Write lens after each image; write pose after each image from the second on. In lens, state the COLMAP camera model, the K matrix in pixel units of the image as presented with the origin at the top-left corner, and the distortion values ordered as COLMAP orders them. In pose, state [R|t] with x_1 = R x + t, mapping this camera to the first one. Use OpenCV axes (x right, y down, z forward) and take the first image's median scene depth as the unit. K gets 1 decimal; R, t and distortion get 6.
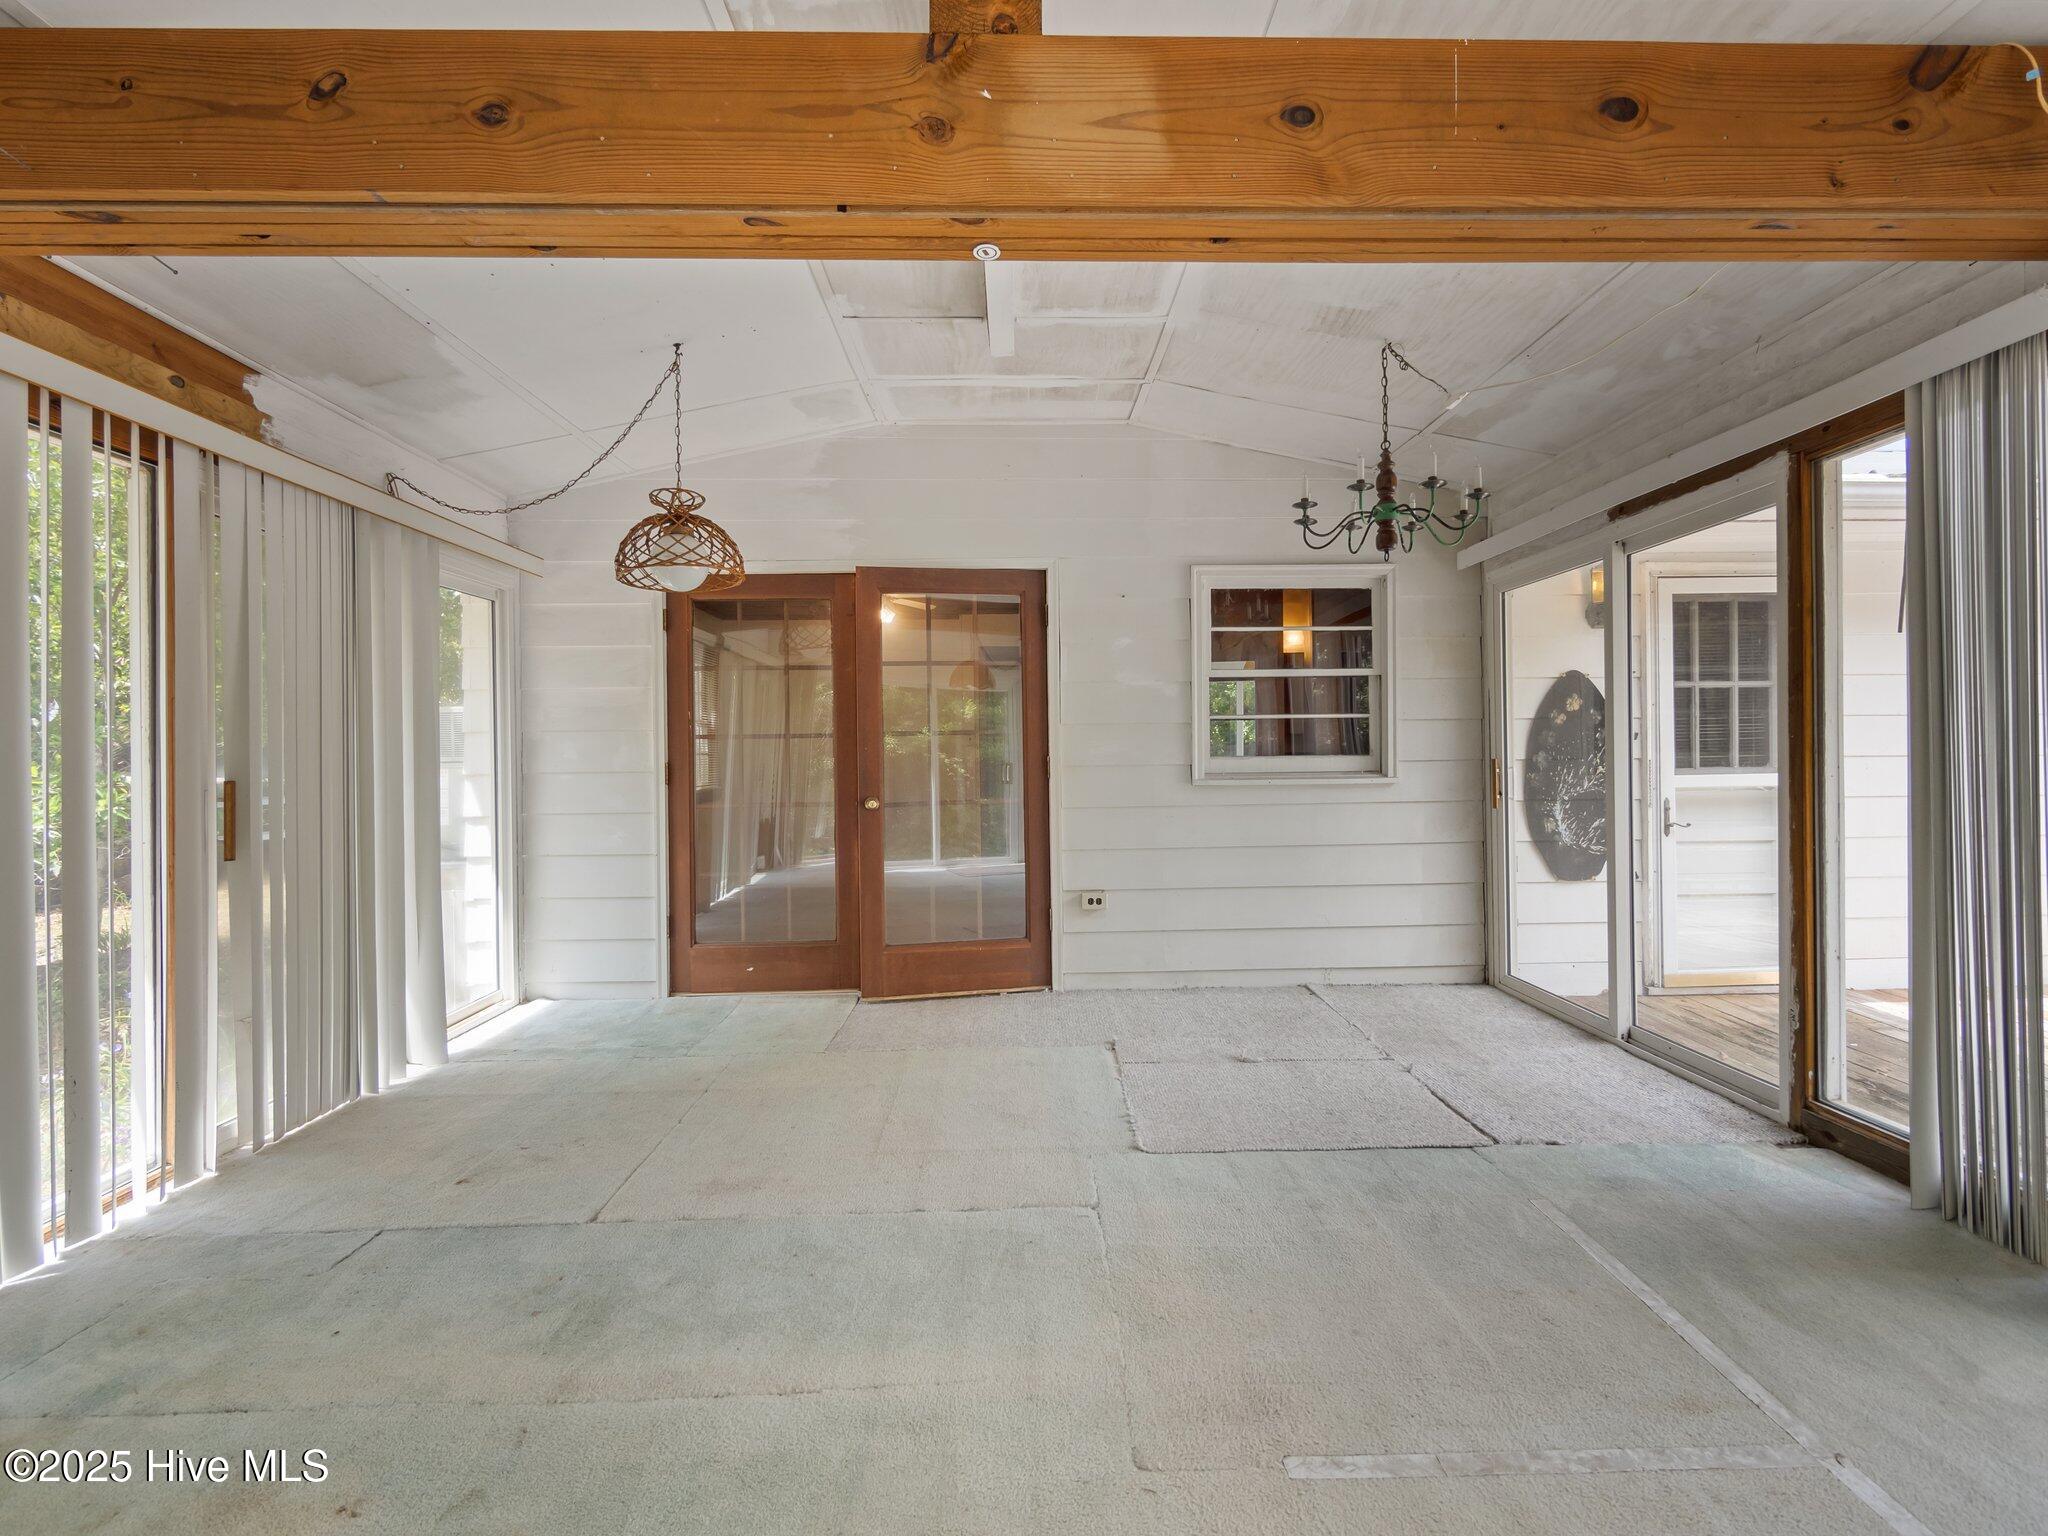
lens RADIAL K [[935.8, 0, 1028.1], [0, 935.8, 746.9], [0, 0, 1]] dist [0.003412, 0.000309]
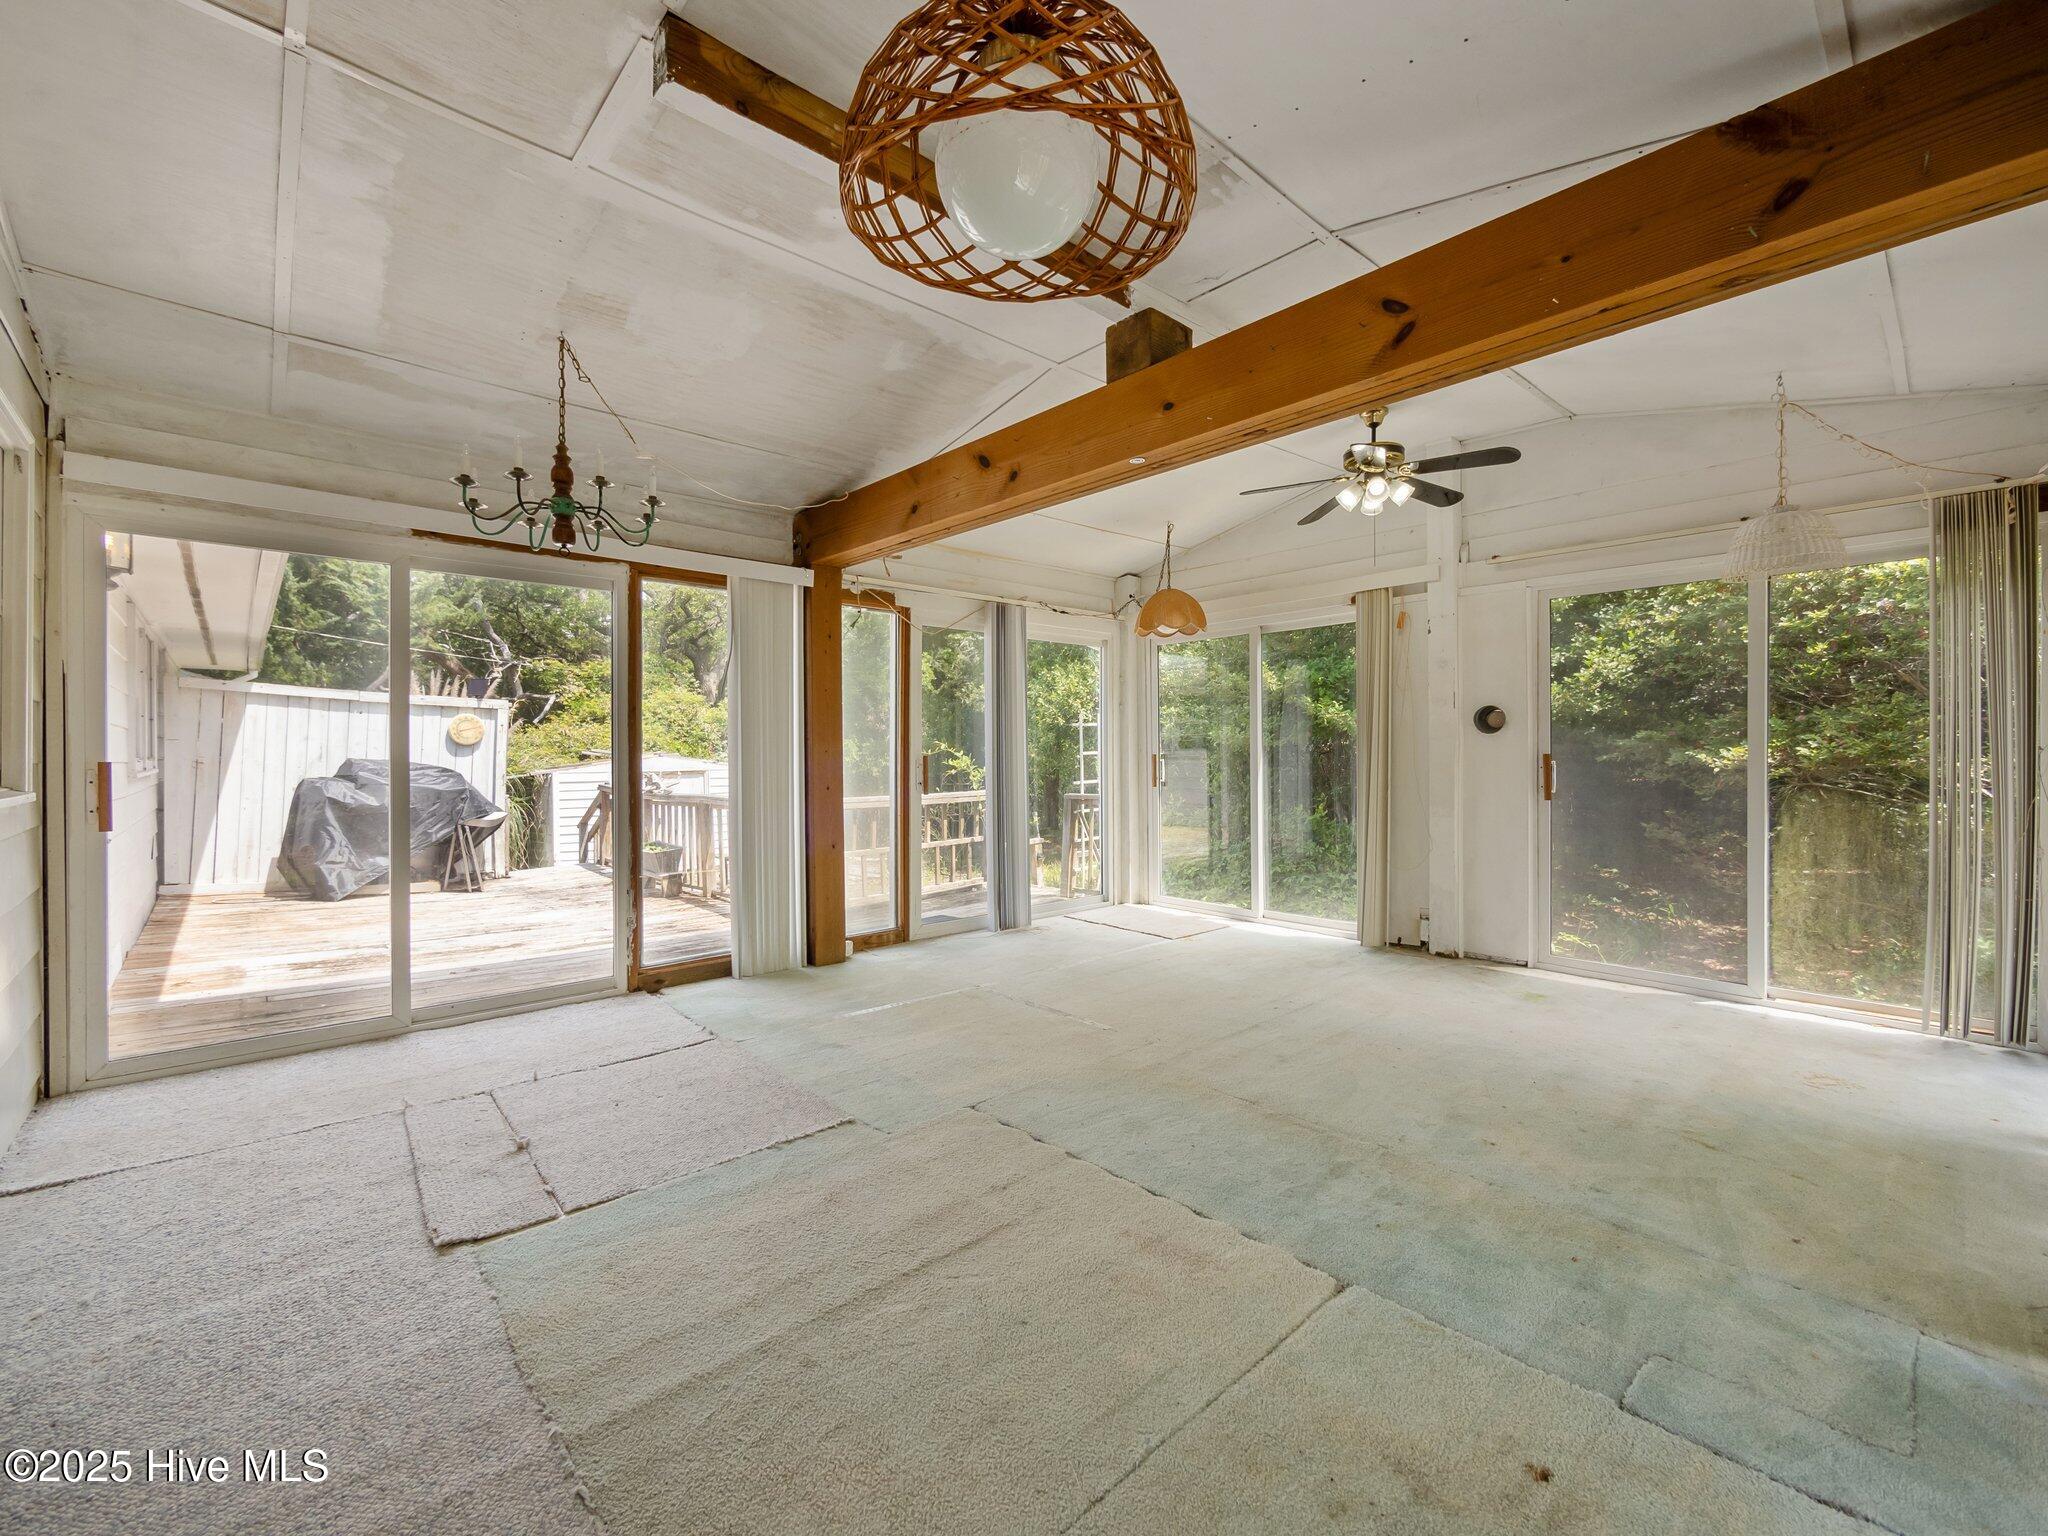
lens RADIAL K [[870.7, 0, 1031.4], [0, 870.7, 769.0], [0, 0, 1]] dist [-0.002090, -0.000214]
pose [[-0.657510, 0.003190, 0.753439, -0.628307], [0.008425, 0.999960, 0.003119, 0.025792], [-0.753399, 0.008399, -0.657511, 1.231719]]
